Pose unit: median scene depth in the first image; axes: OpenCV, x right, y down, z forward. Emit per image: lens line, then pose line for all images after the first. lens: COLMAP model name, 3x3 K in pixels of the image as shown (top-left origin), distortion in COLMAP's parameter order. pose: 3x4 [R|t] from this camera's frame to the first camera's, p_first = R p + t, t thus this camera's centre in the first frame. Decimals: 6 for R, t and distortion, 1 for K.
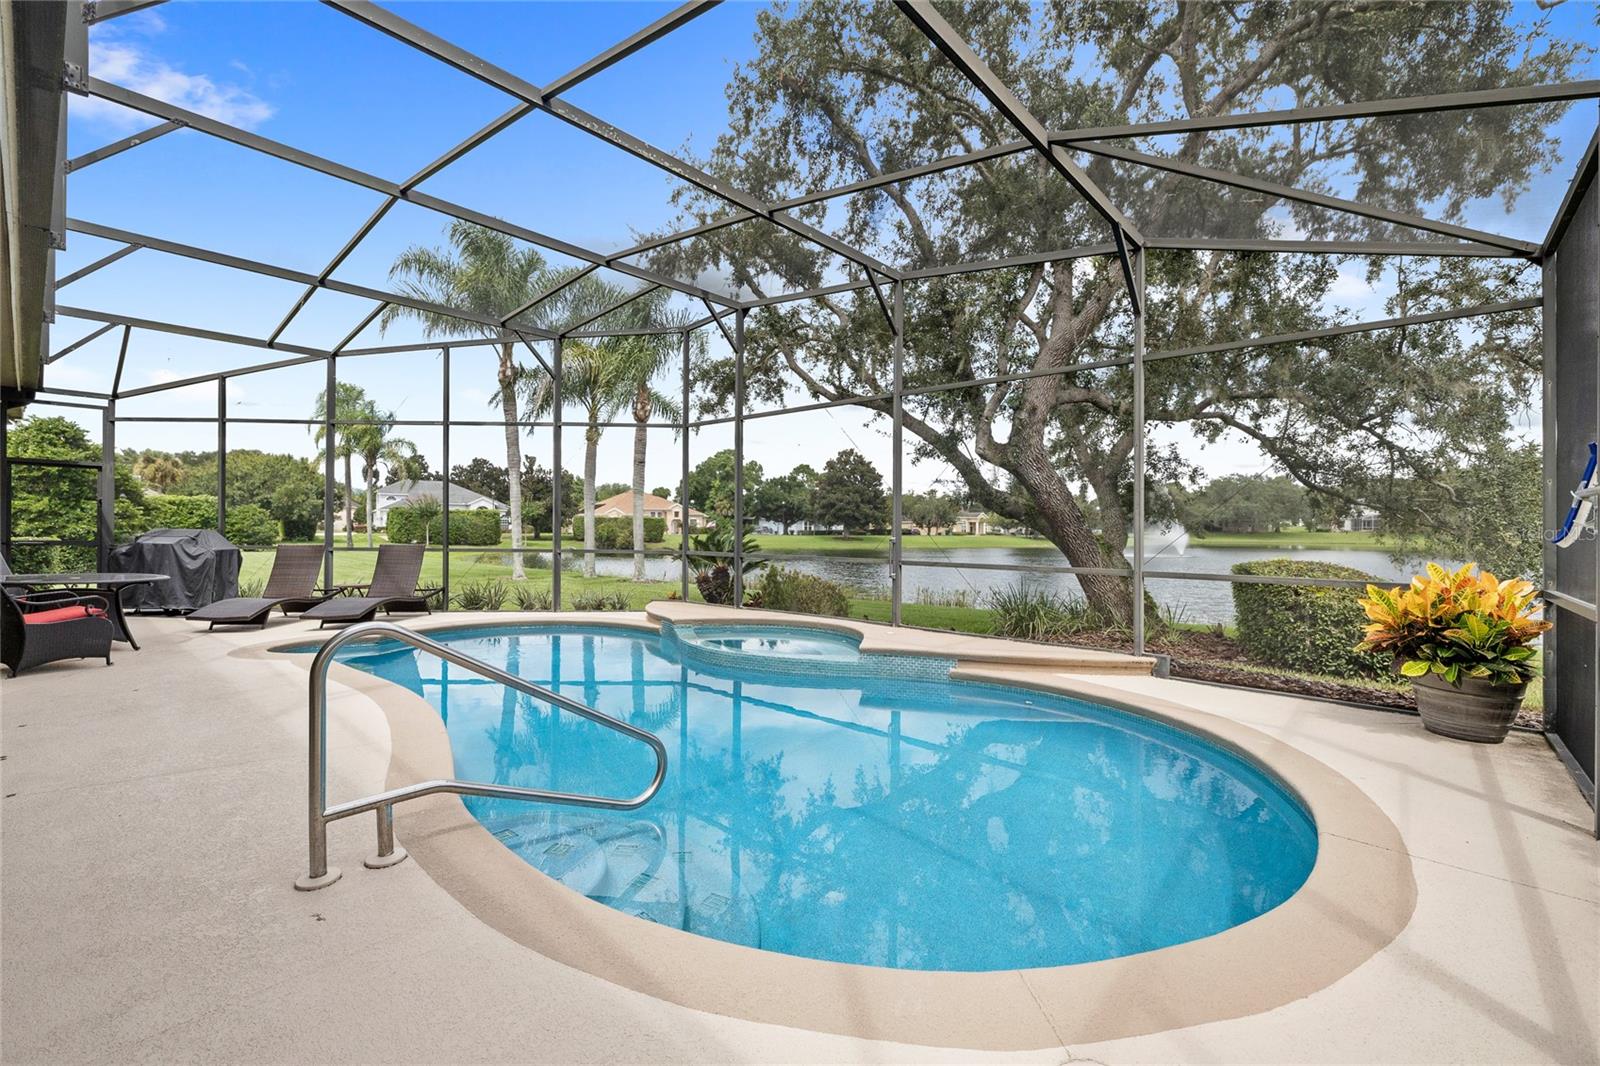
lens RADIAL K [[679.9, 0, 797.1], [0, 679.9, 534.2], [0, 0, 1]] dist [0.002577, 0.000268]
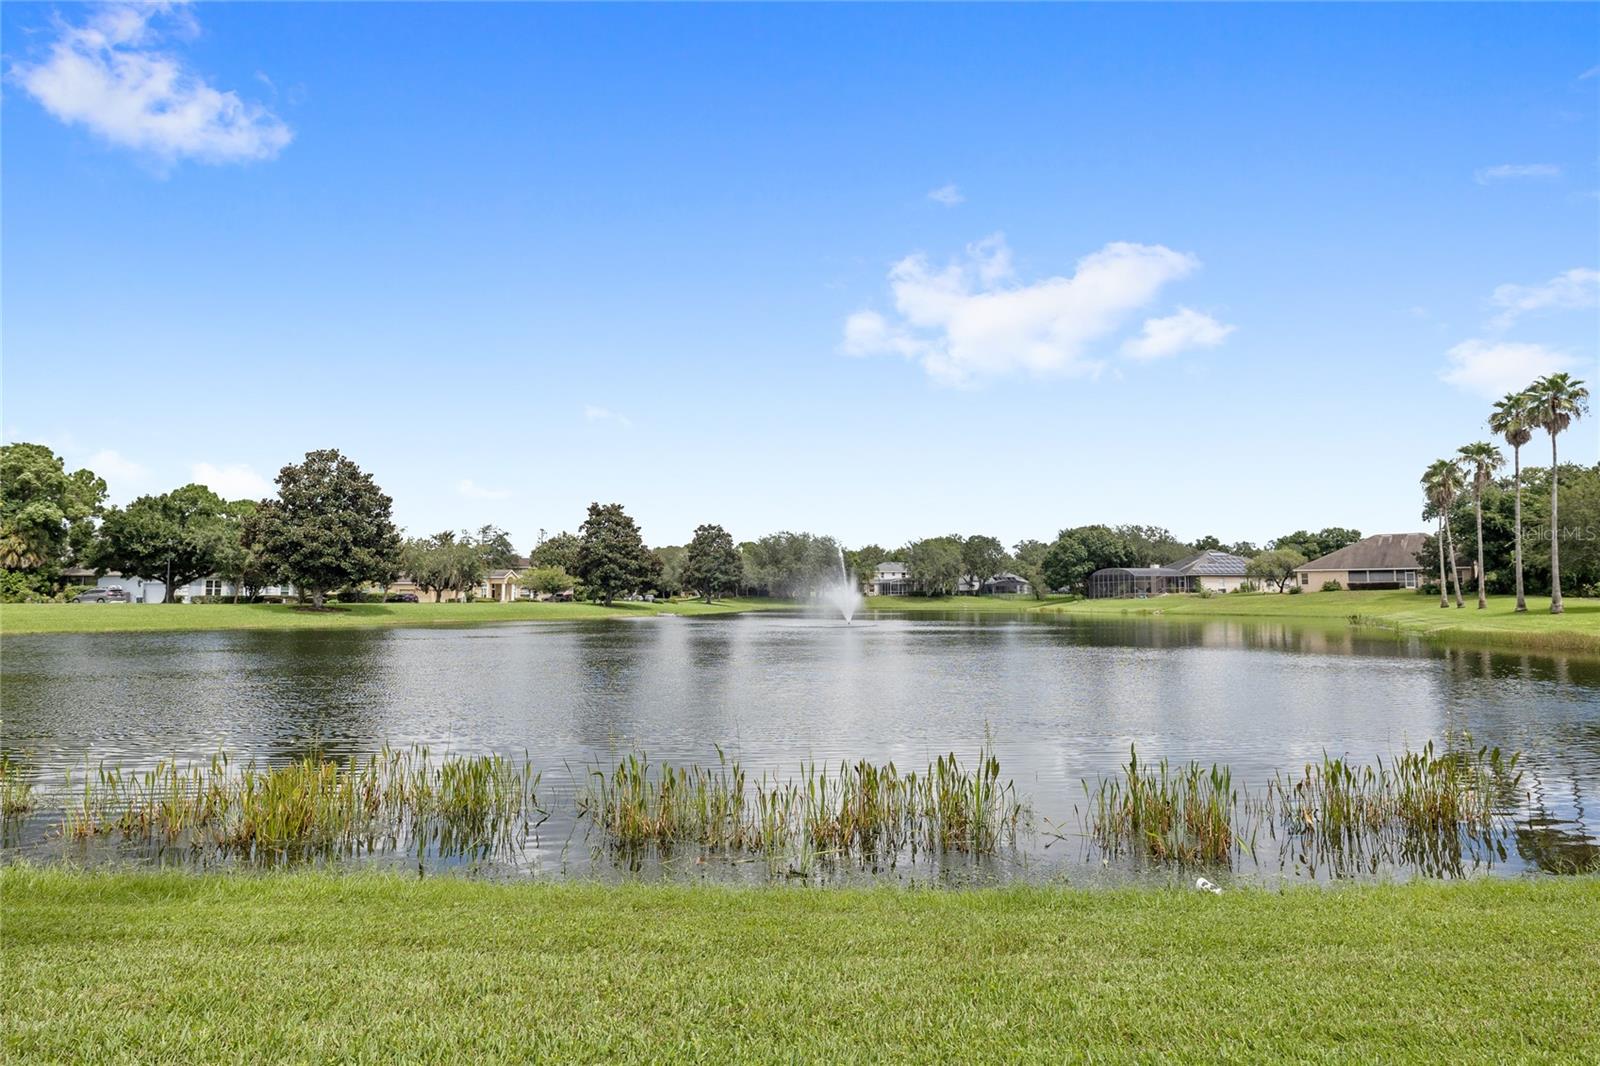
lens RADIAL K [[832.1, 0, 797.8], [0, 832.1, 533.7], [0, 0, 1]] dist [-0.001912, -0.000359]
pose [[0.787008, 0.042052, 0.615508, -0.030616], [0.009806, 0.996696, -0.080633, 0.003420], [-0.616865, 0.069495, 0.783995, 0.171651]]
